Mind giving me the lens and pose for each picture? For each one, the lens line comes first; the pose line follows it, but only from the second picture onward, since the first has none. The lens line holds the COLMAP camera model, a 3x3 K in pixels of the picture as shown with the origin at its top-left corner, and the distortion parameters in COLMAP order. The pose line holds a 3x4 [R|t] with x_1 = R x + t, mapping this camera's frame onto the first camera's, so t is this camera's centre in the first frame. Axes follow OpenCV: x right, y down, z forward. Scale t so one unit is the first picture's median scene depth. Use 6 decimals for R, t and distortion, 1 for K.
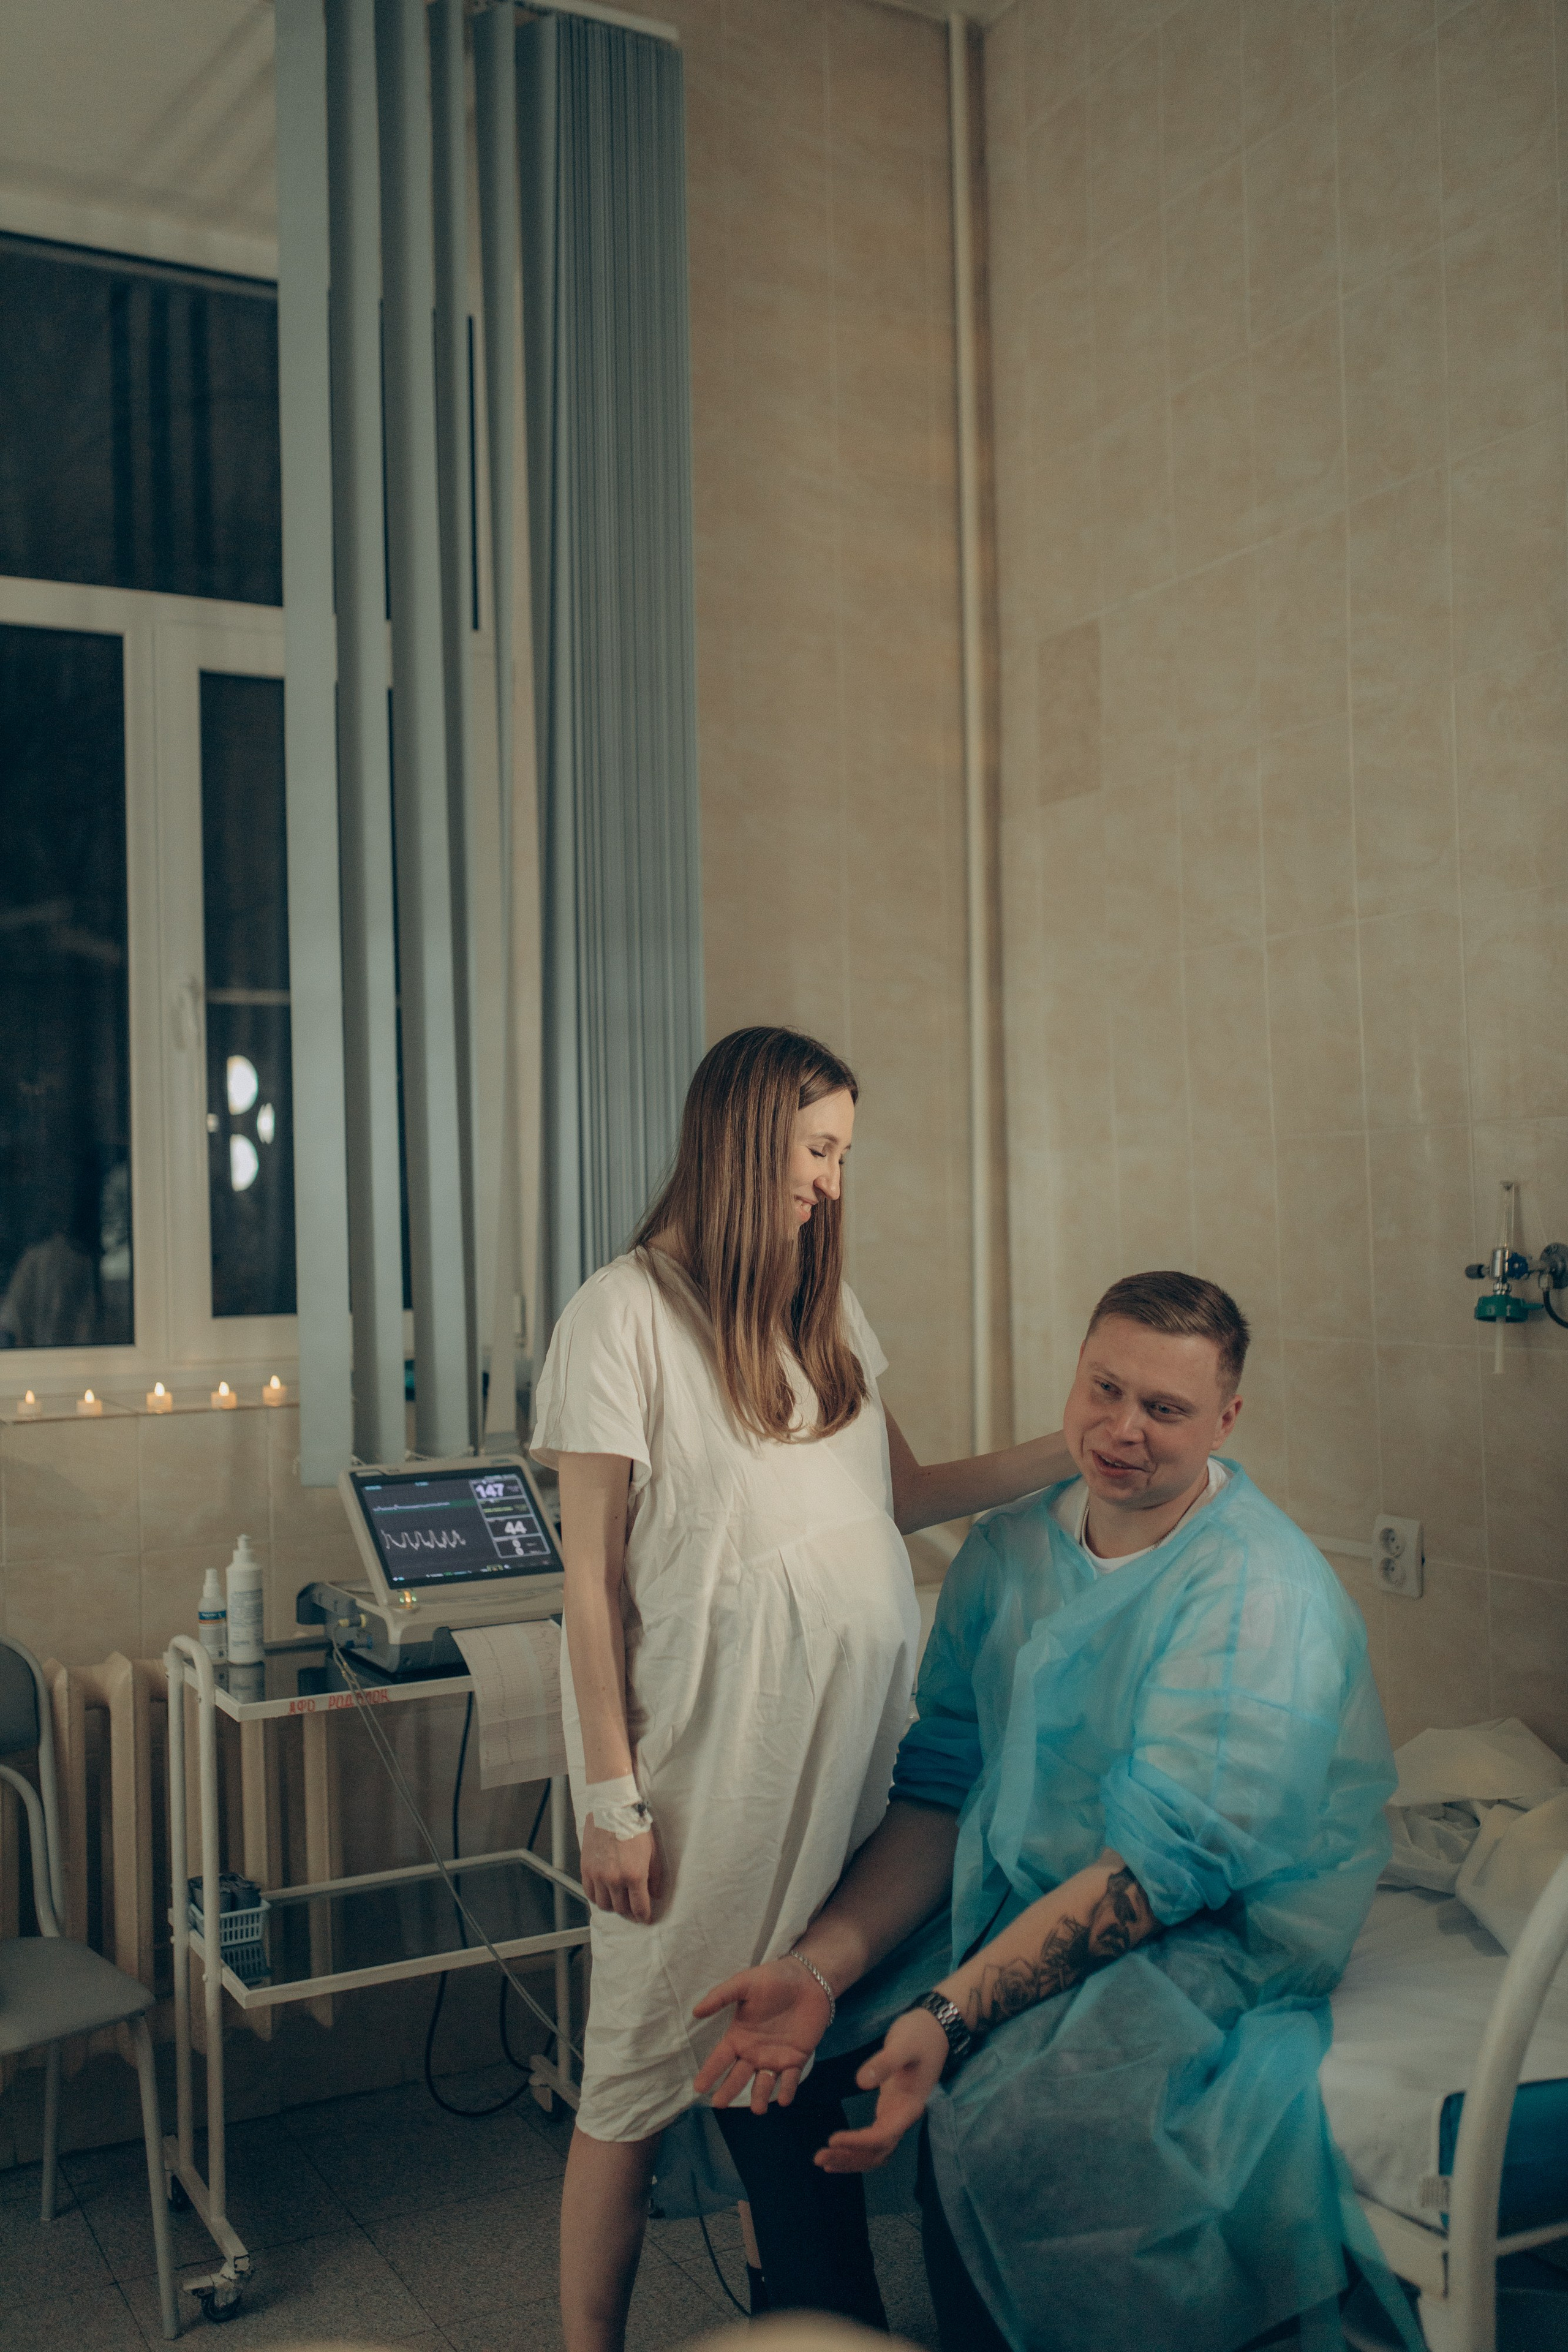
lens RADIAL K [[2245.5, 0, 809.1], [0, 2245.5, 1198.3], [0, 0, 1]] dist [0.019050, 0.000000]
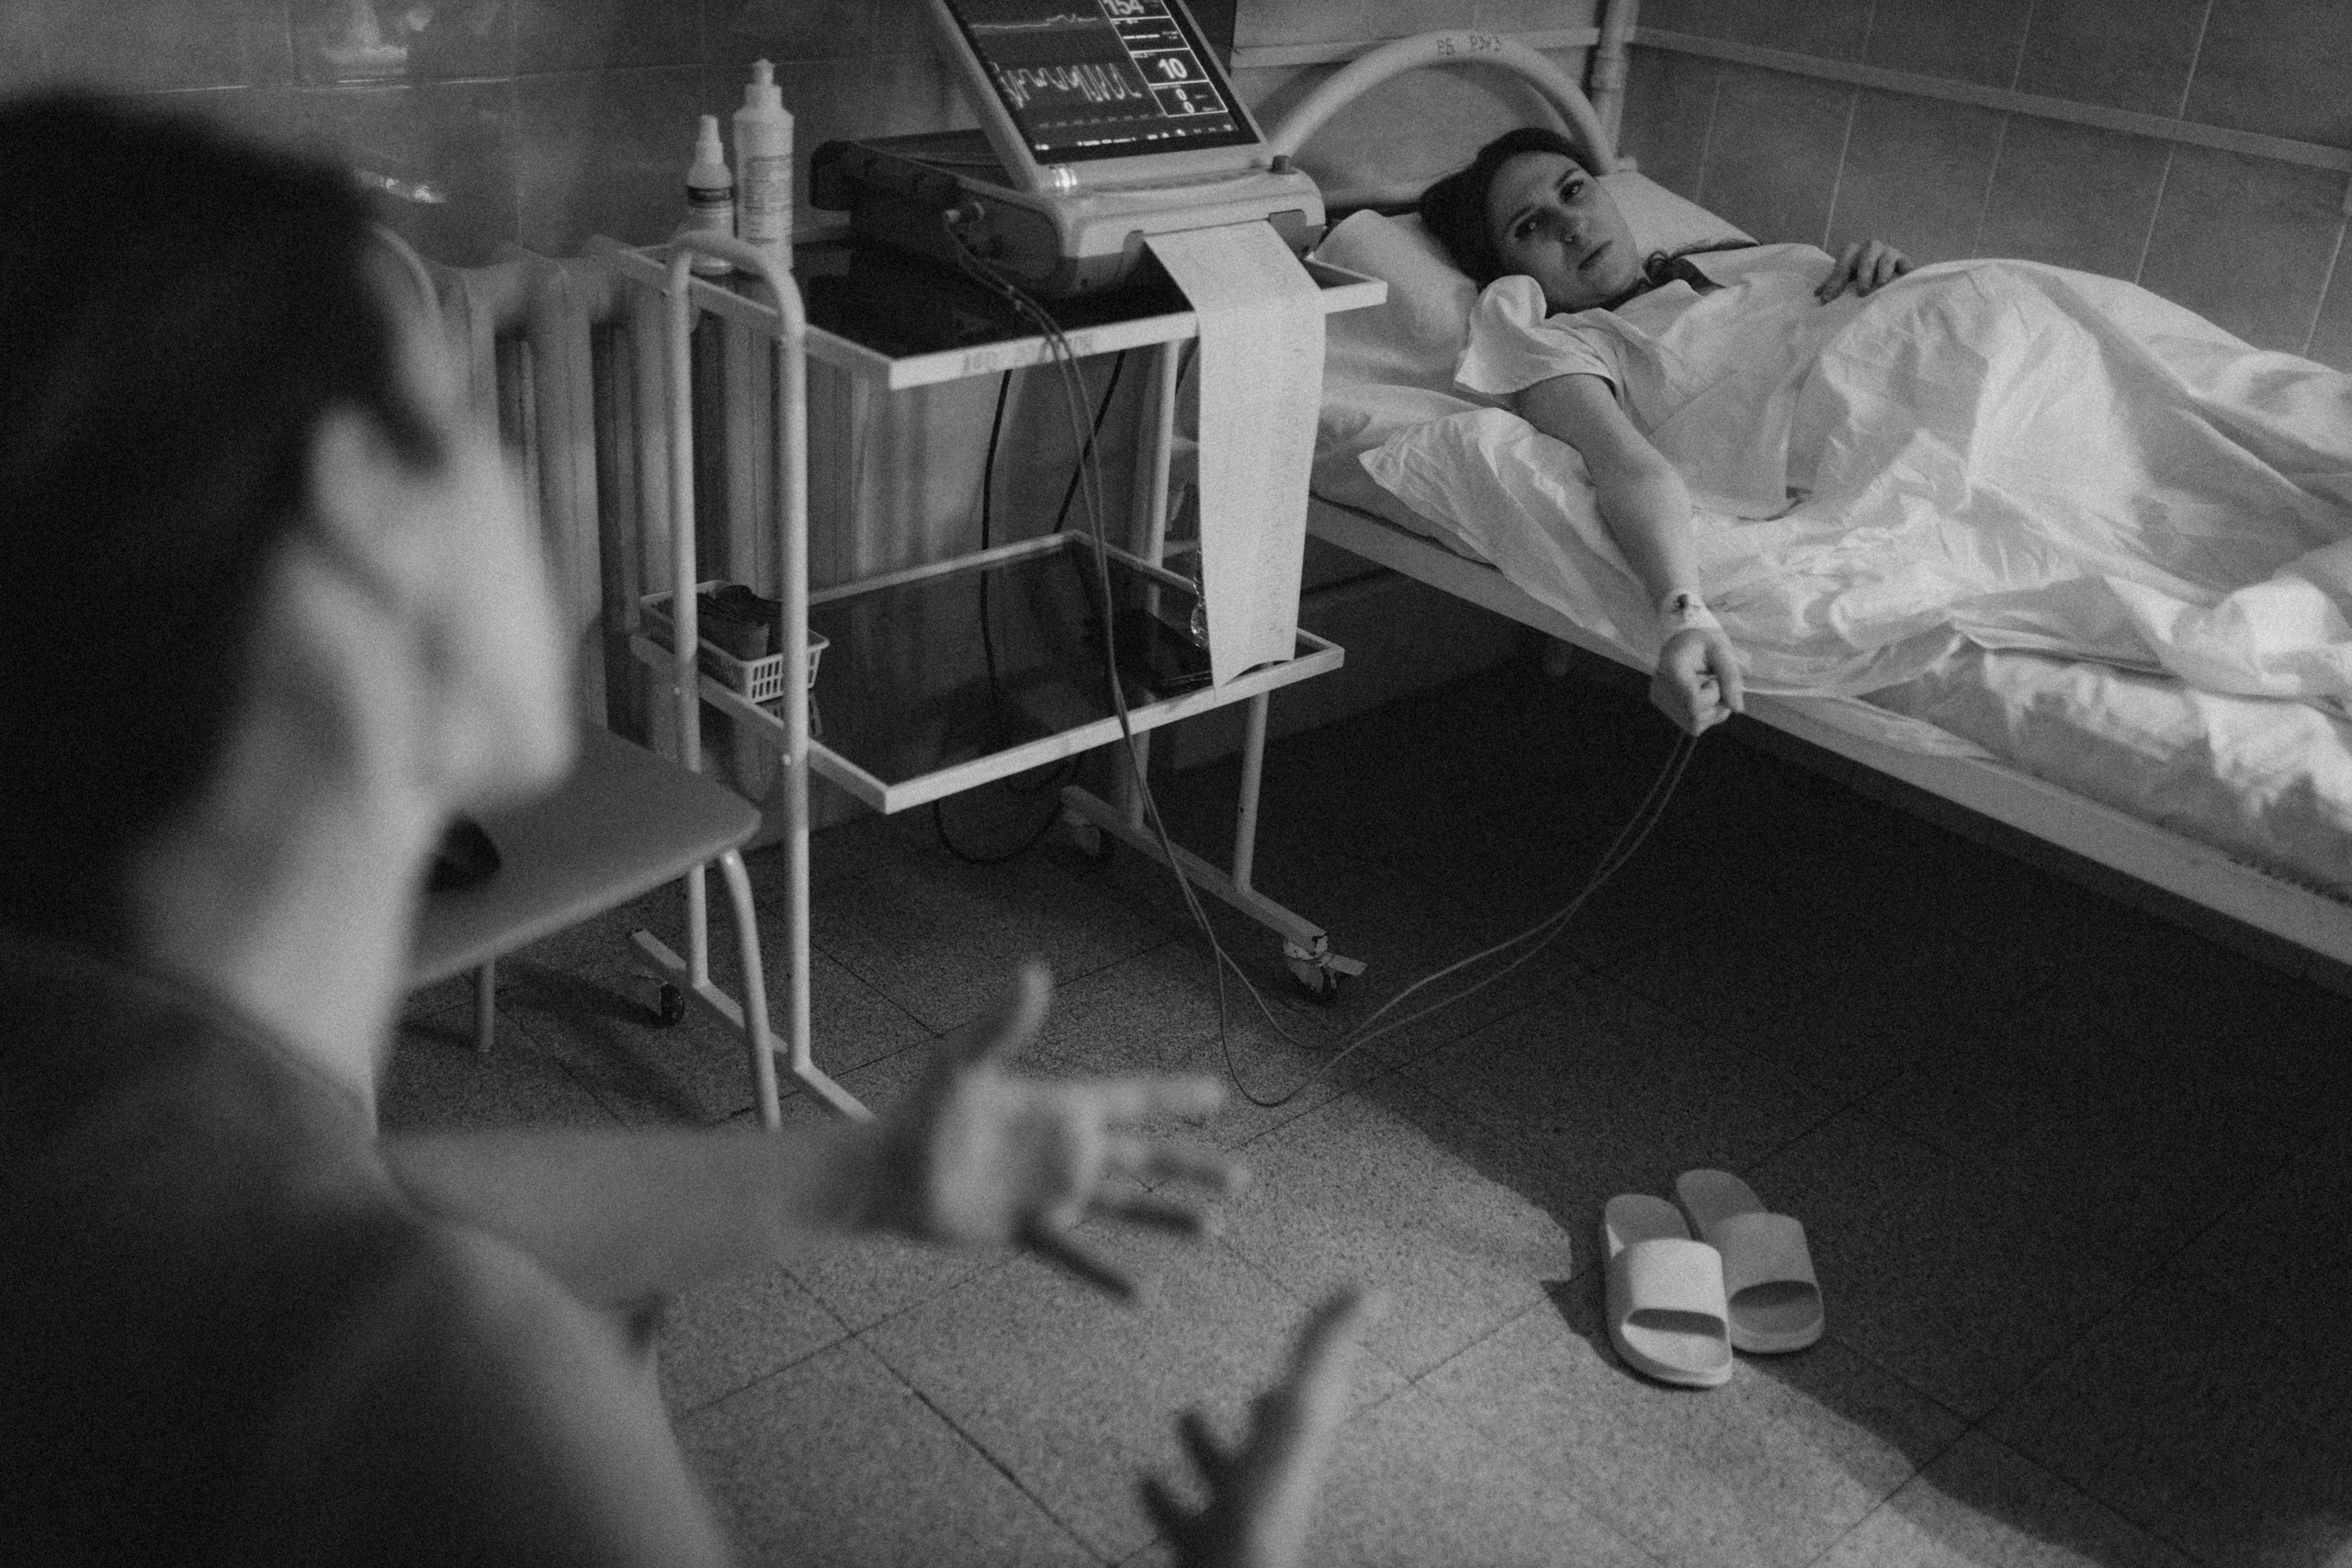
lens RADIAL K [[2245.2, 0, 1302.2], [0, 2245.2, 699.2], [0, 0, 1]] dist [0.019050, 0.000000]
pose [[0.966944, -0.016118, 0.254480, -0.261355], [-0.090121, 0.911988, 0.400194, 0.052028], [-0.238533, -0.409899, 0.880389, 0.361756]]
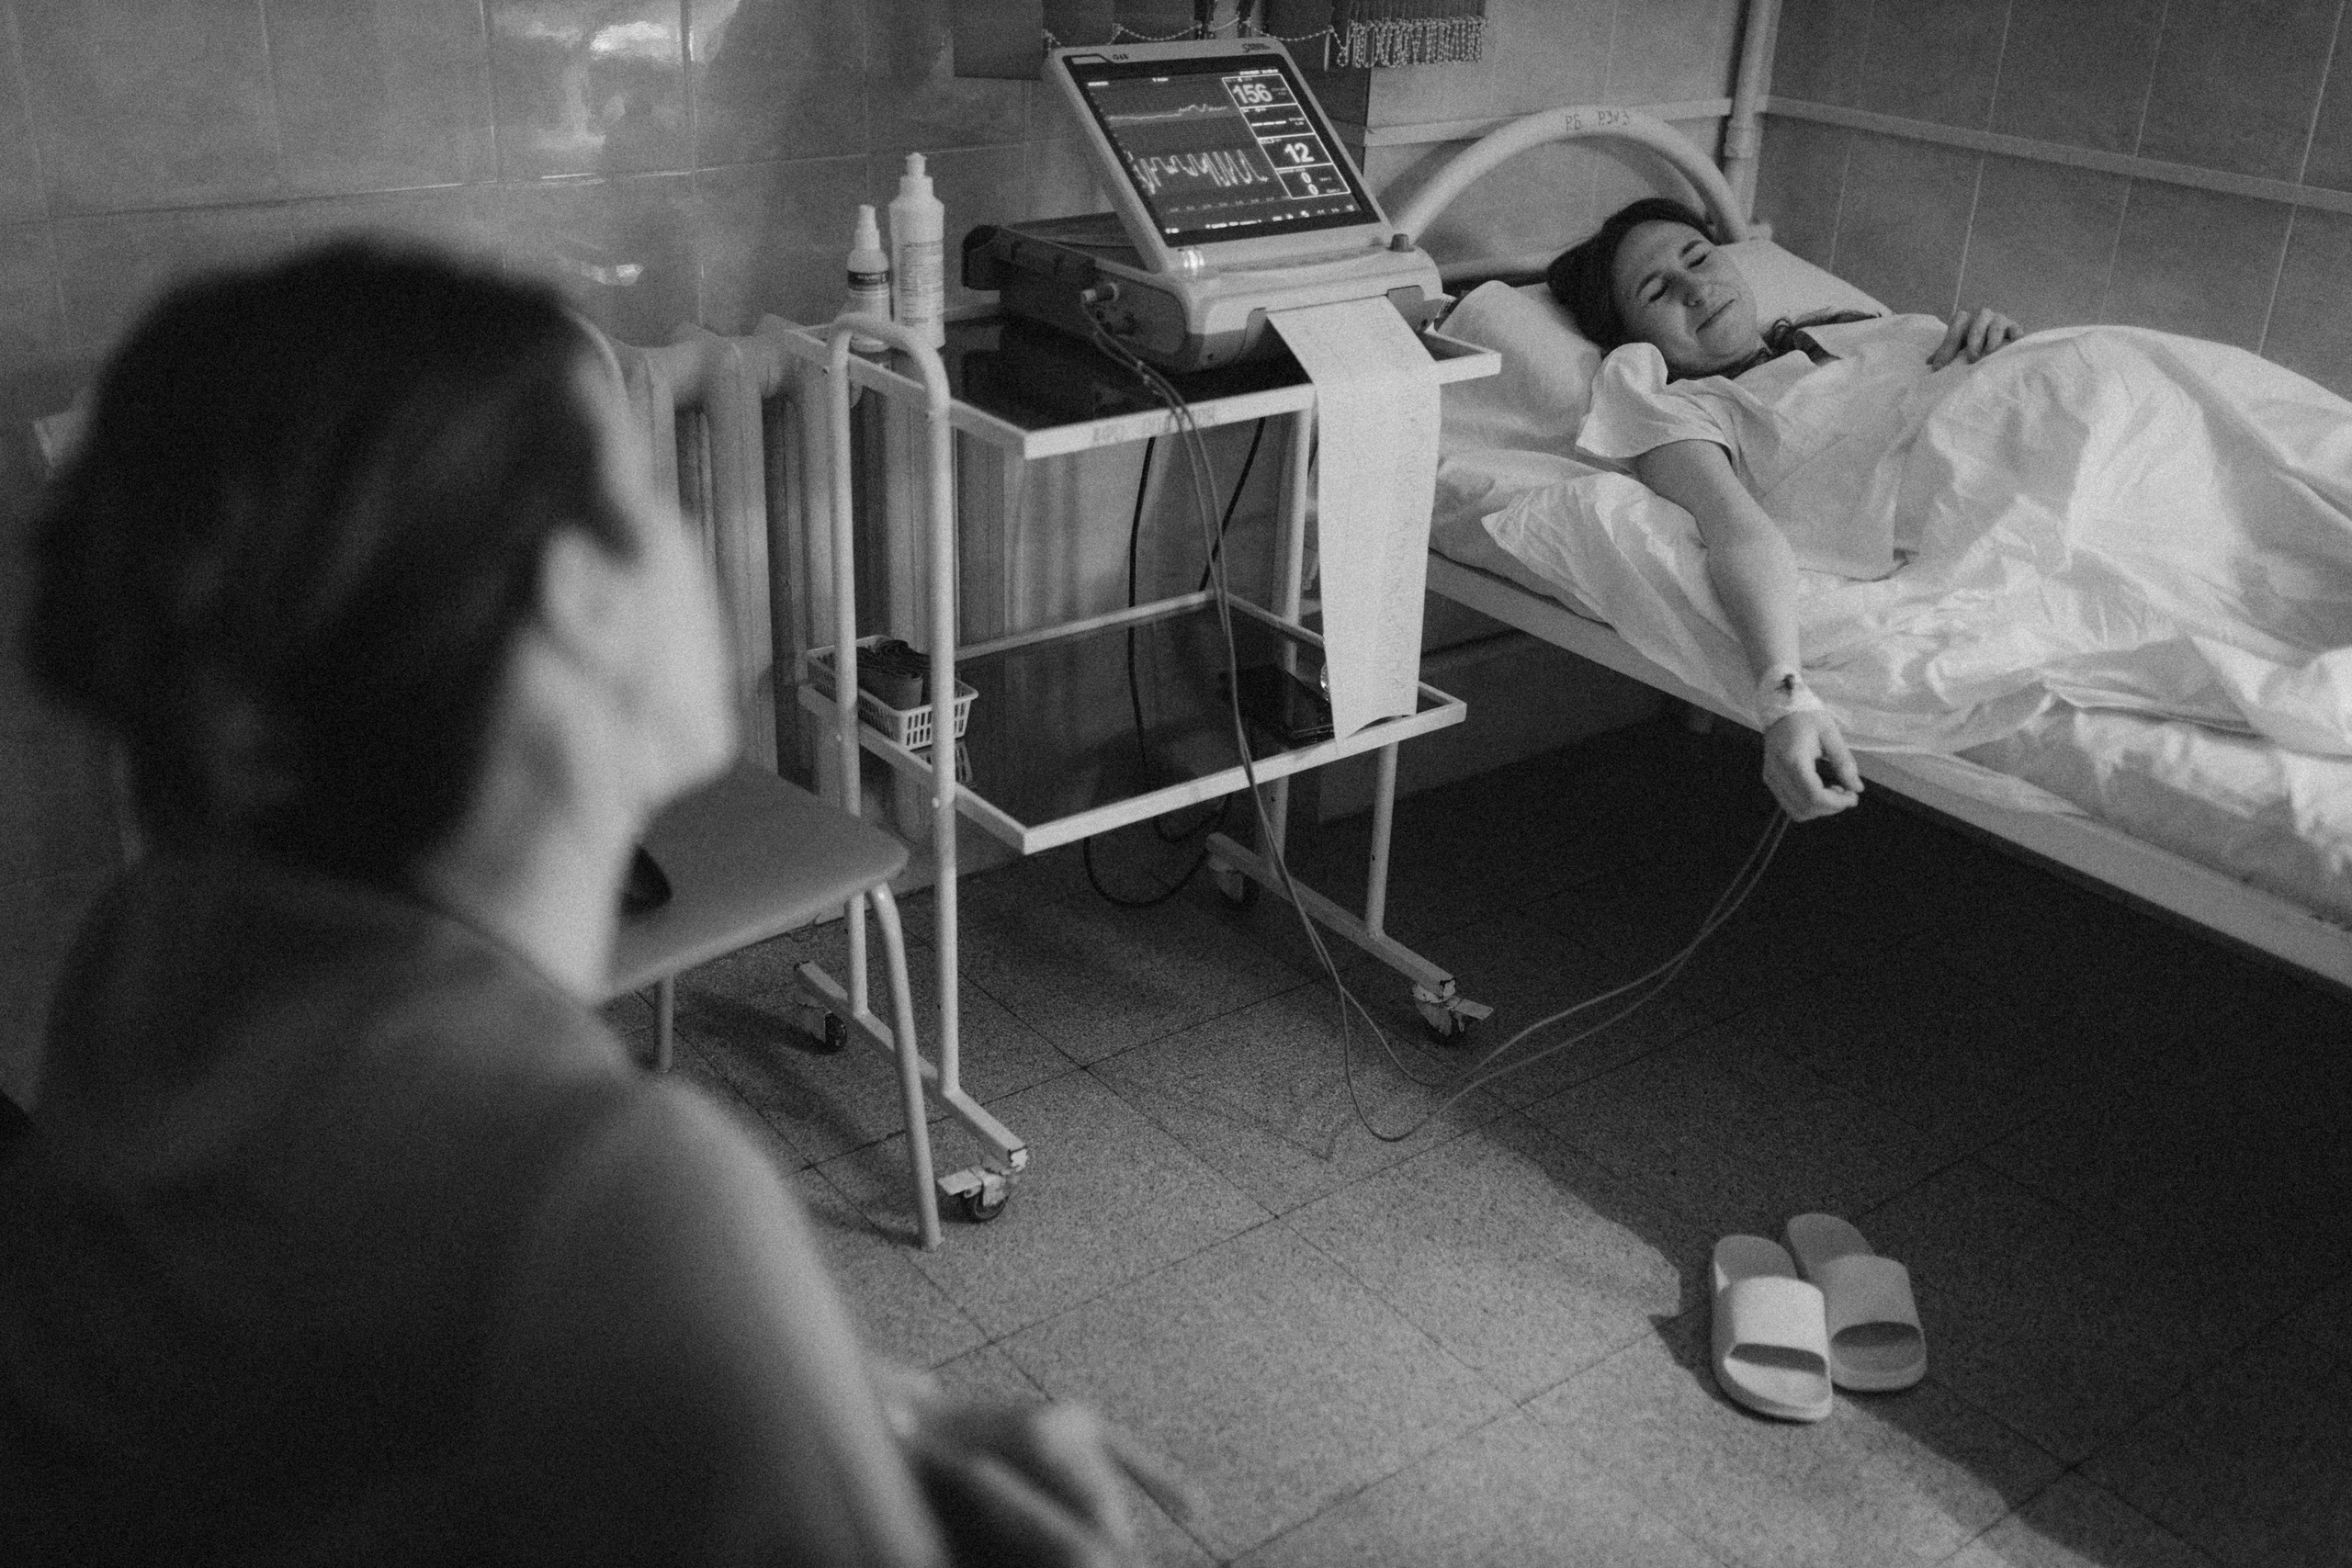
lens RADIAL K [[2245.2, 0, 1276.7], [0, 2245.2, 758.1], [0, 0, 1]] dist [0.019050, 0.000000]
pose [[0.986311, -0.007236, 0.164737, -0.250521], [-0.061617, 0.910494, 0.408907, 0.037443], [-0.152951, -0.413460, 0.897584, 0.326667]]
